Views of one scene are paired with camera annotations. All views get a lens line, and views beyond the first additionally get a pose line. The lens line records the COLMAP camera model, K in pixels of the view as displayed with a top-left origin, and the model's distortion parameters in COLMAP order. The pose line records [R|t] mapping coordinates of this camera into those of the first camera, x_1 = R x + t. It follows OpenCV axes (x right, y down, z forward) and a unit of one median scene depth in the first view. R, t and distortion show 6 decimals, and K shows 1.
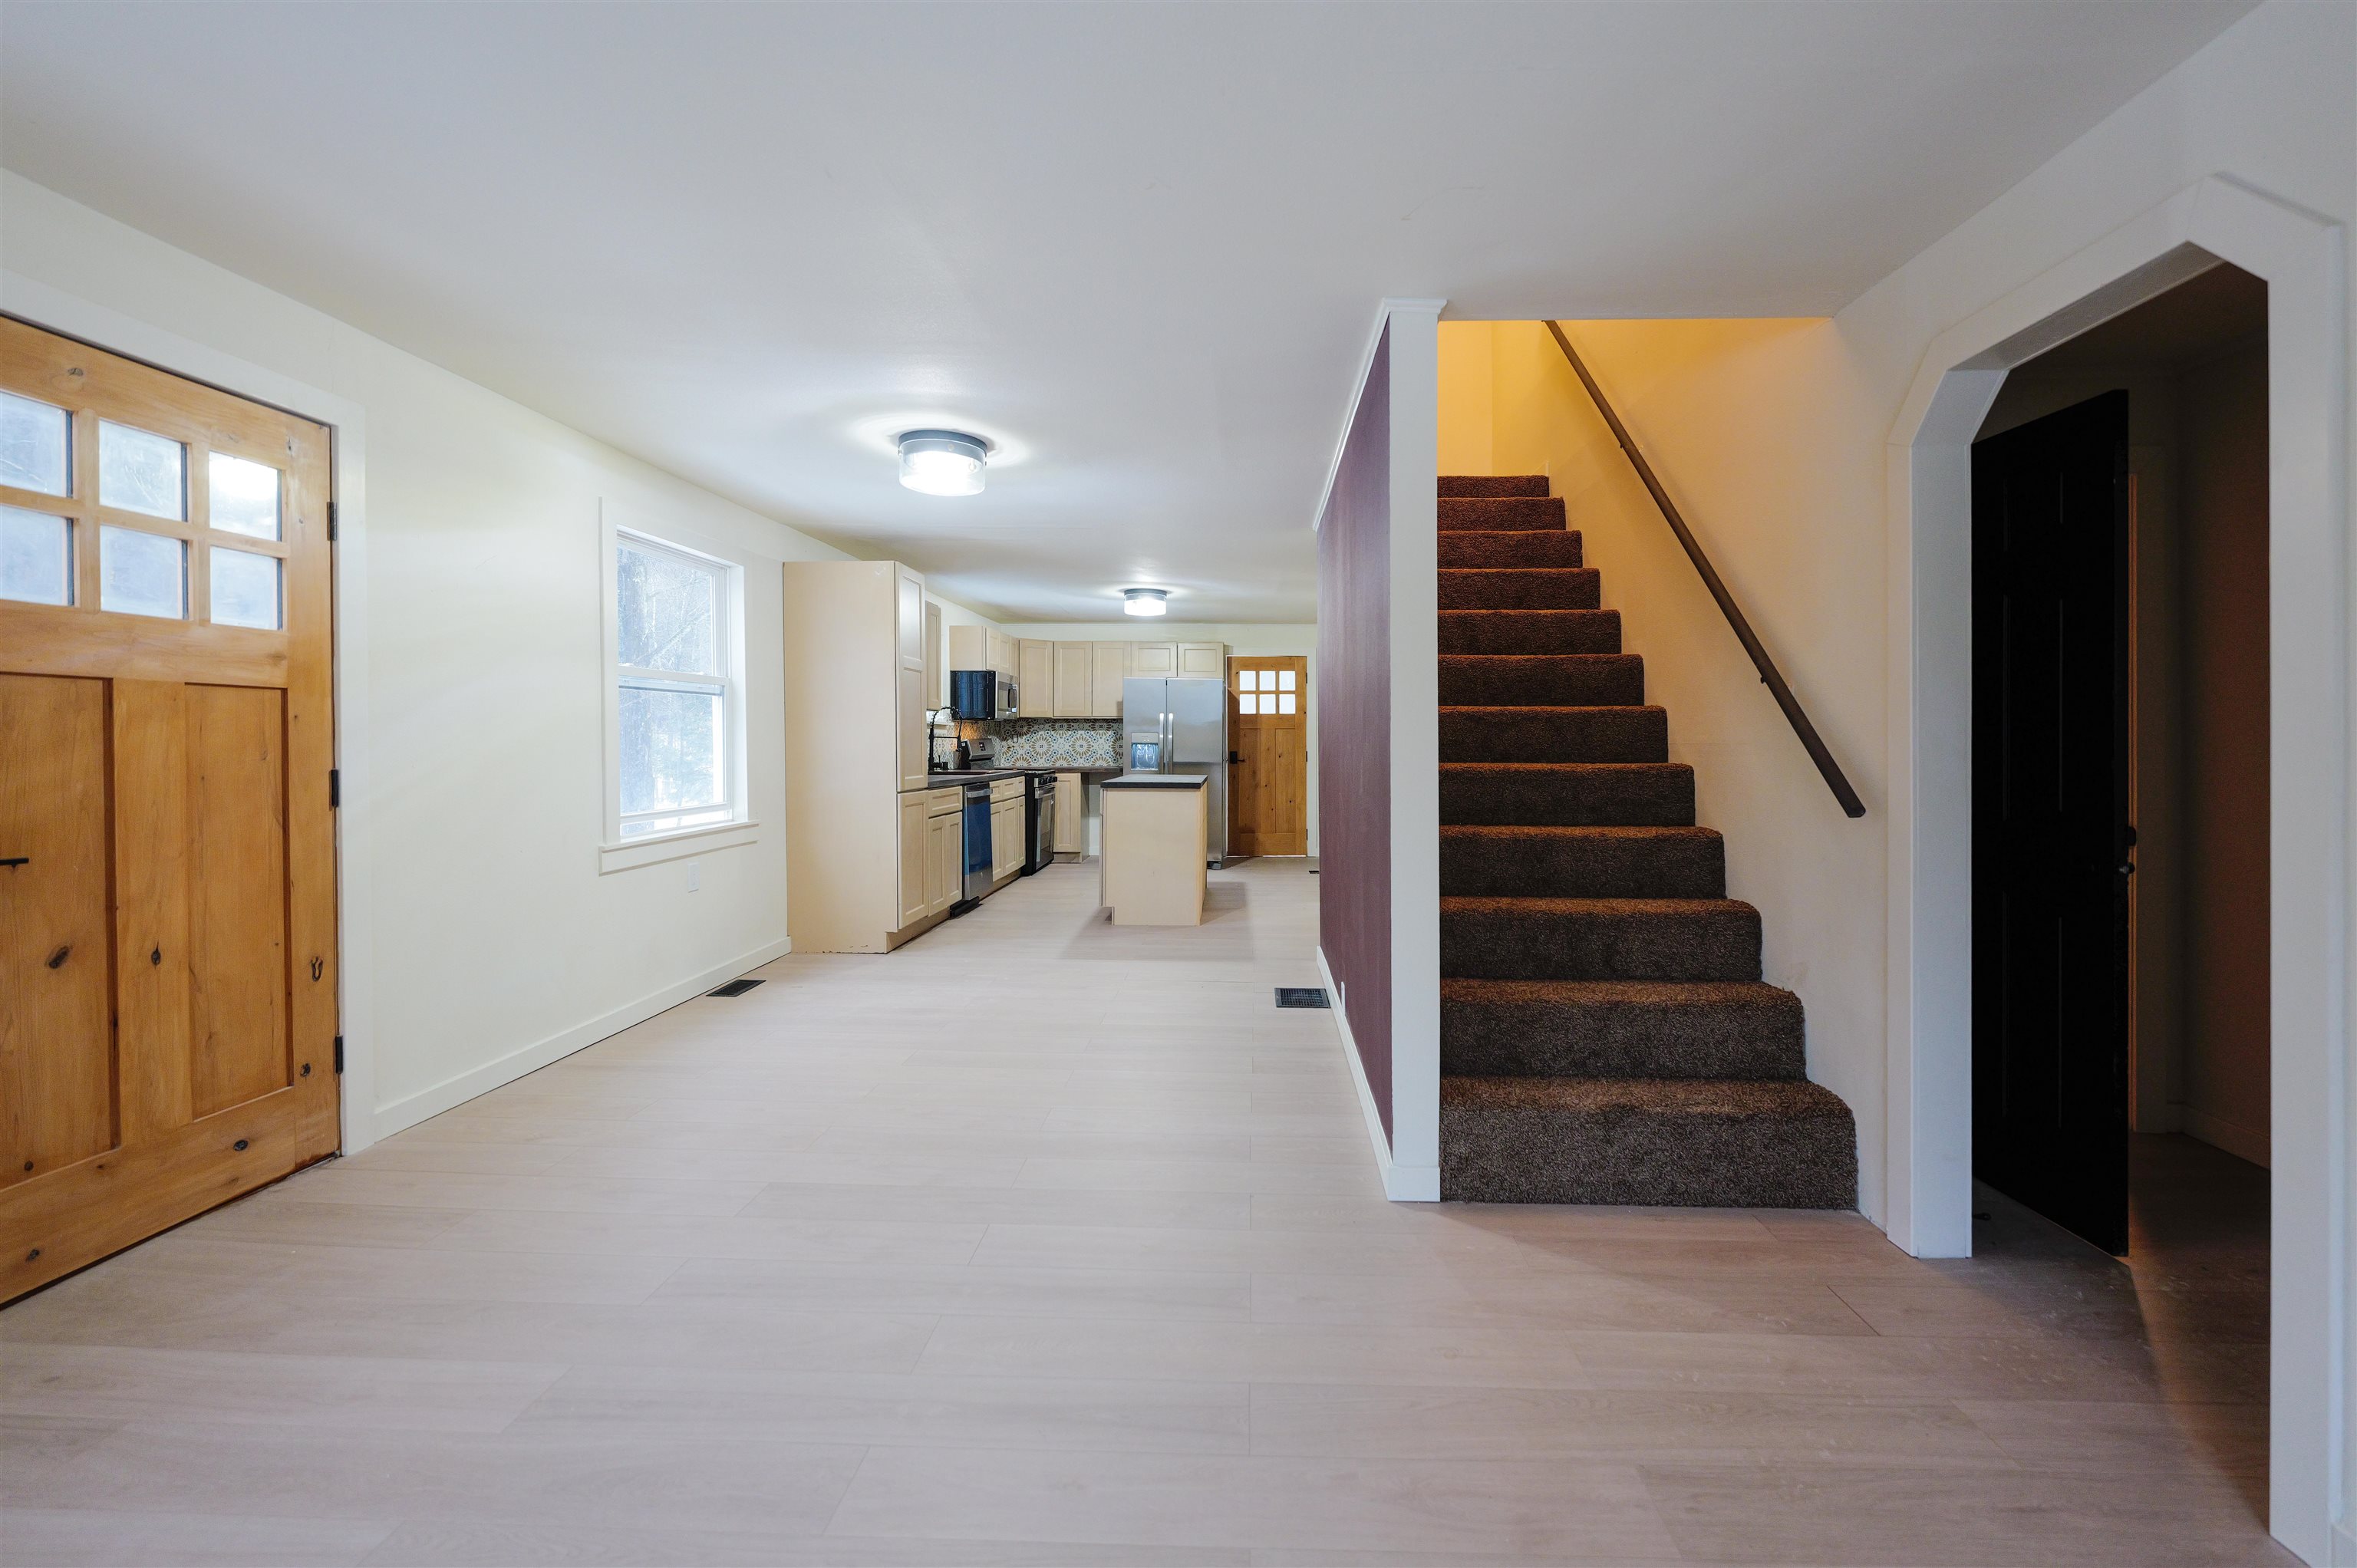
lens RADIAL K [[992.7, 0, 1226.9], [0, 992.7, 750.3], [0, 0, 1]] dist [0.000166, 0.000274]
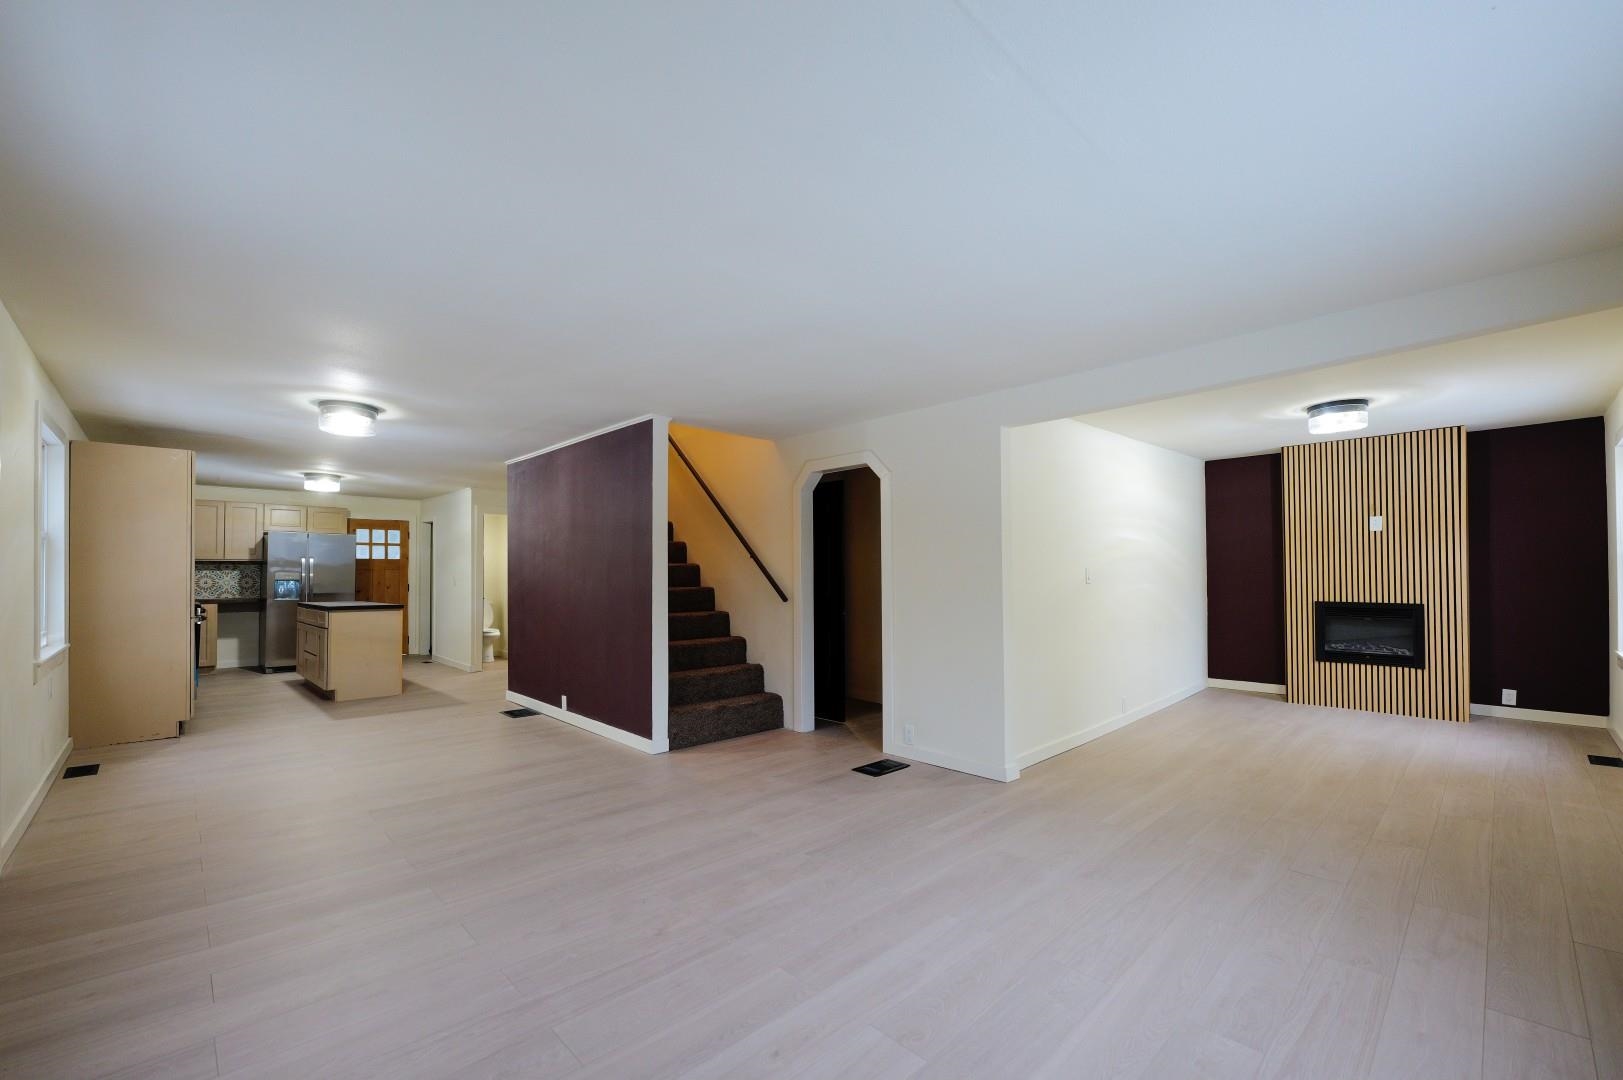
lens RADIAL K [[672.2, 0, 811.0], [0, 672.2, 567.8], [0, 0, 1]] dist [-0.001107, -0.000149]
pose [[0.702144, 0.003096, 0.712029, -0.647977], [0.010564, 0.999835, -0.014765, -0.007201], [-0.711957, 0.017889, 0.701995, -0.443728]]
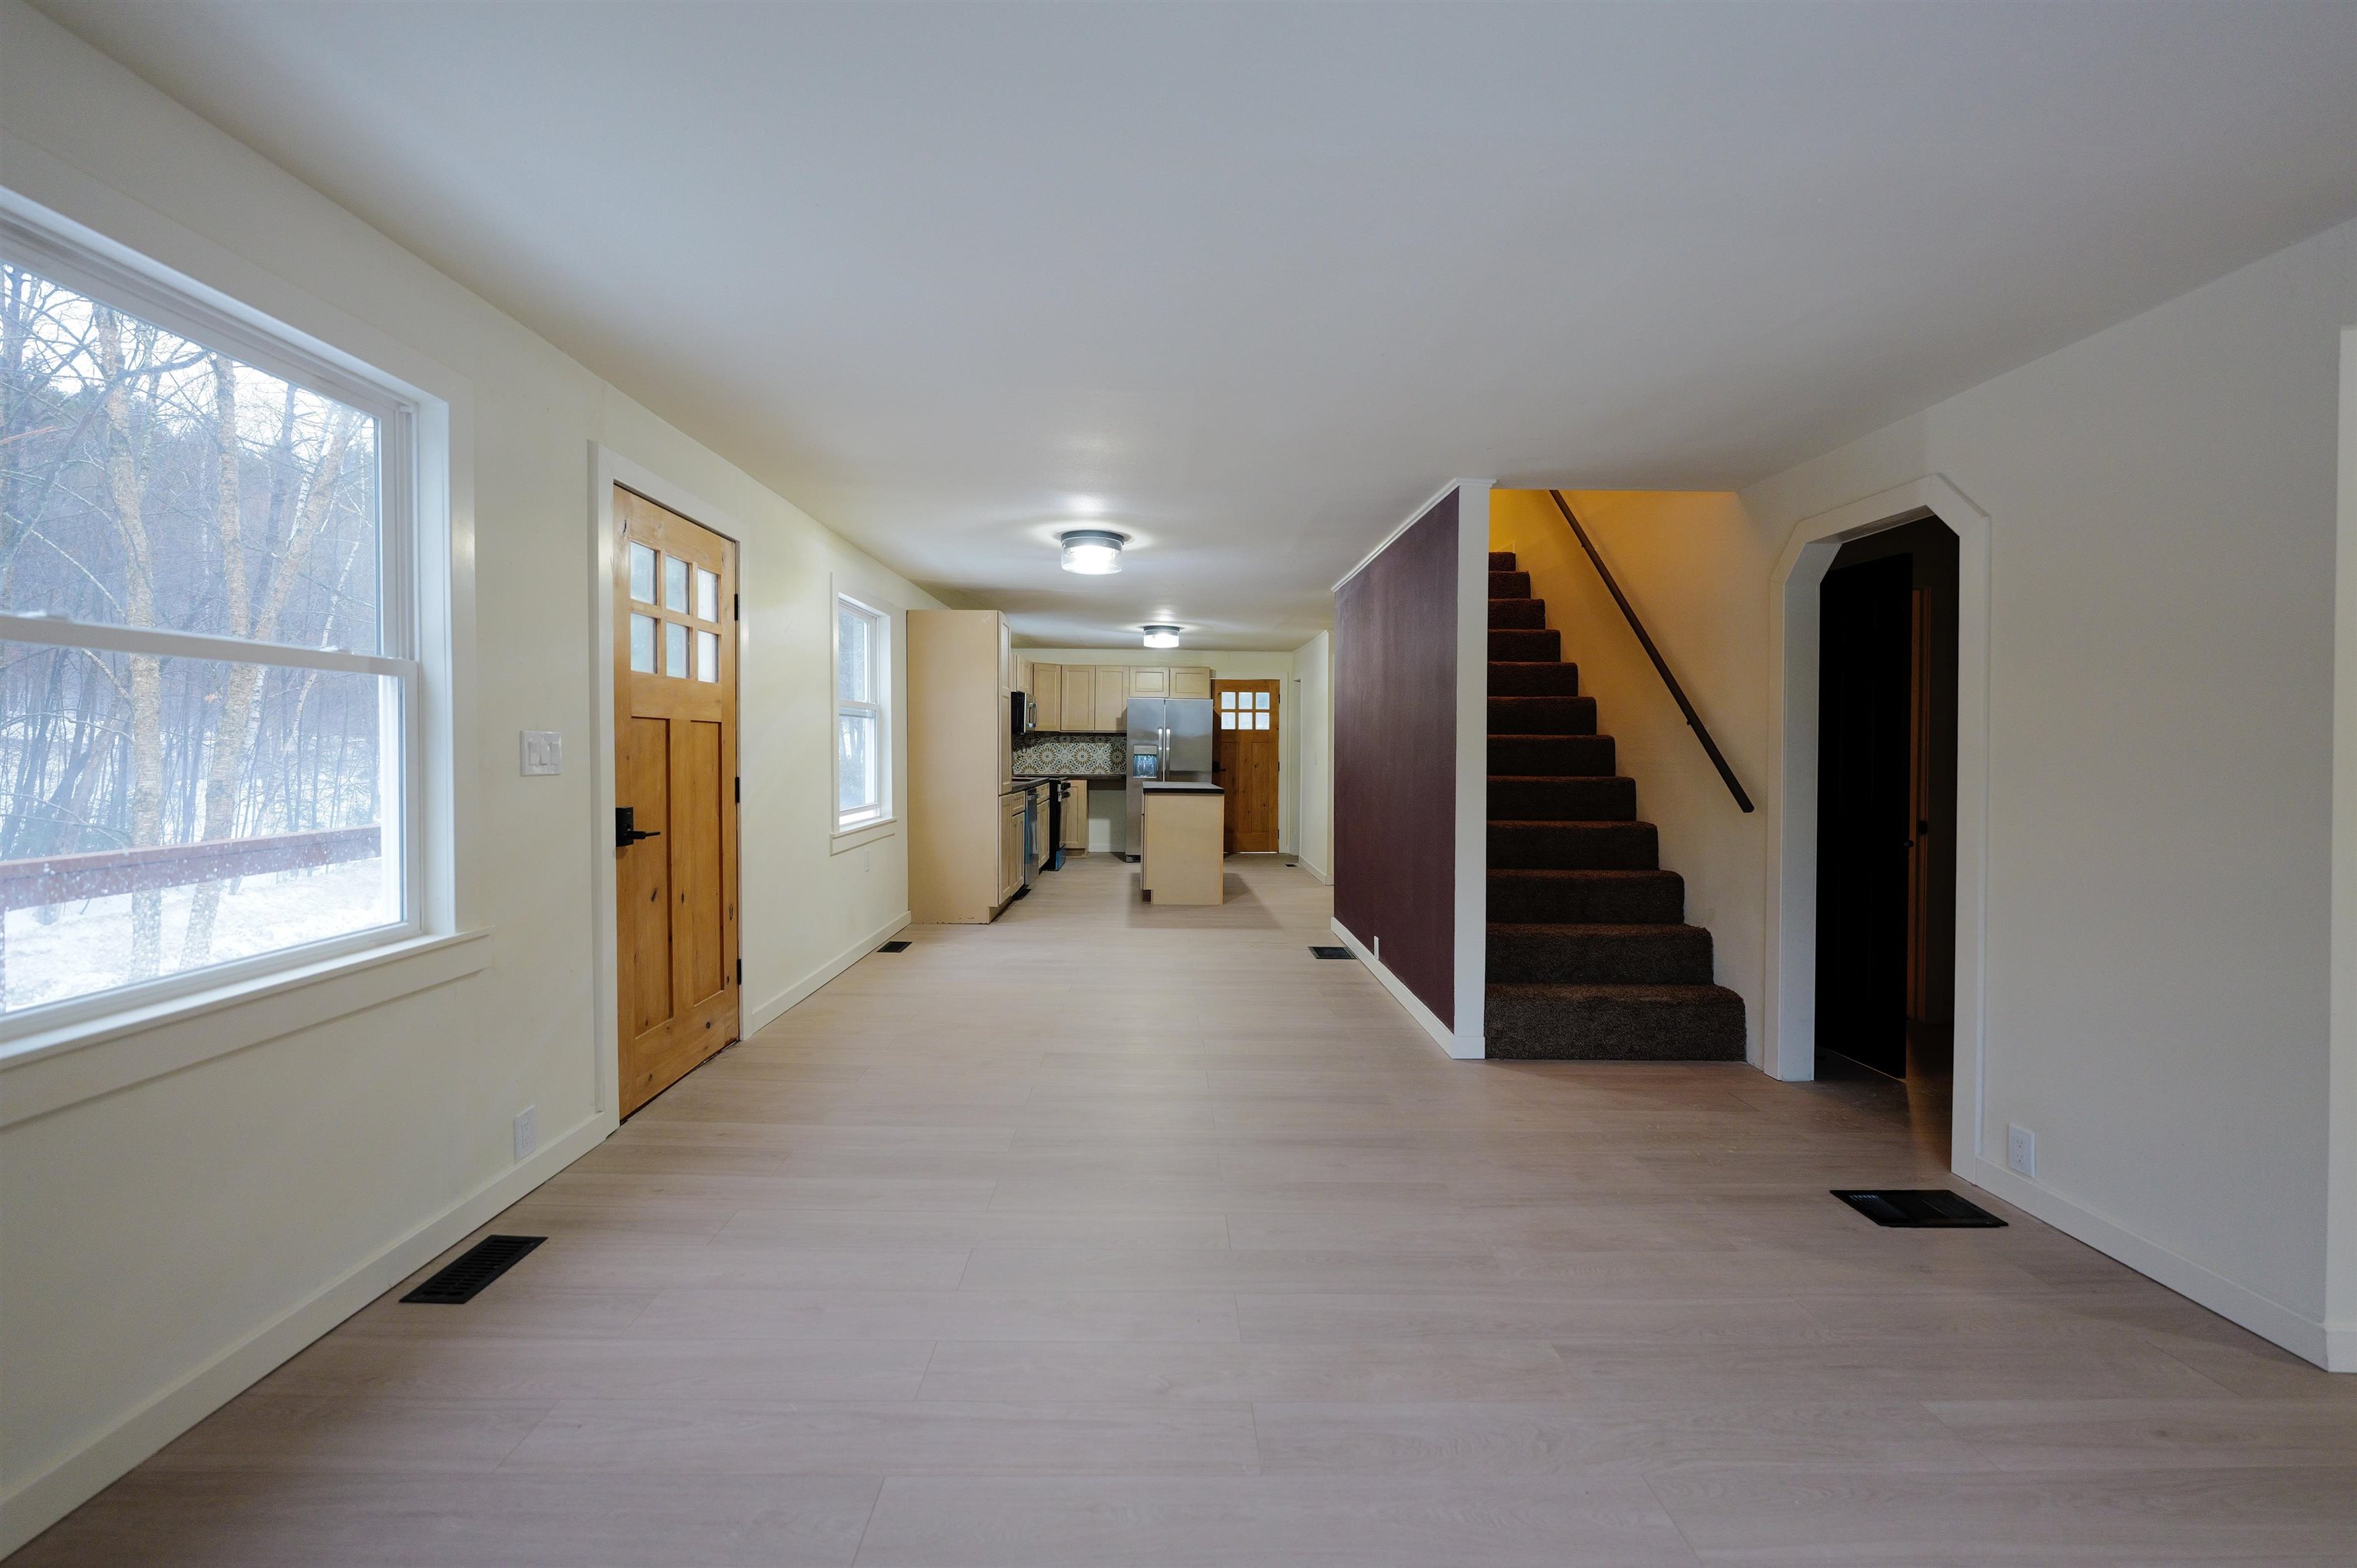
lens RADIAL K [[981.5, 0, 1178.0], [0, 981.5, 767.5], [0, 0, 1]] dist [-0.000020, -0.000250]
pose [[0.998850, 0.005636, 0.047612, -0.273378], [-0.006143, 0.999926, 0.010517, -0.011736], [-0.047549, -0.010798, 0.998811, -0.406659]]
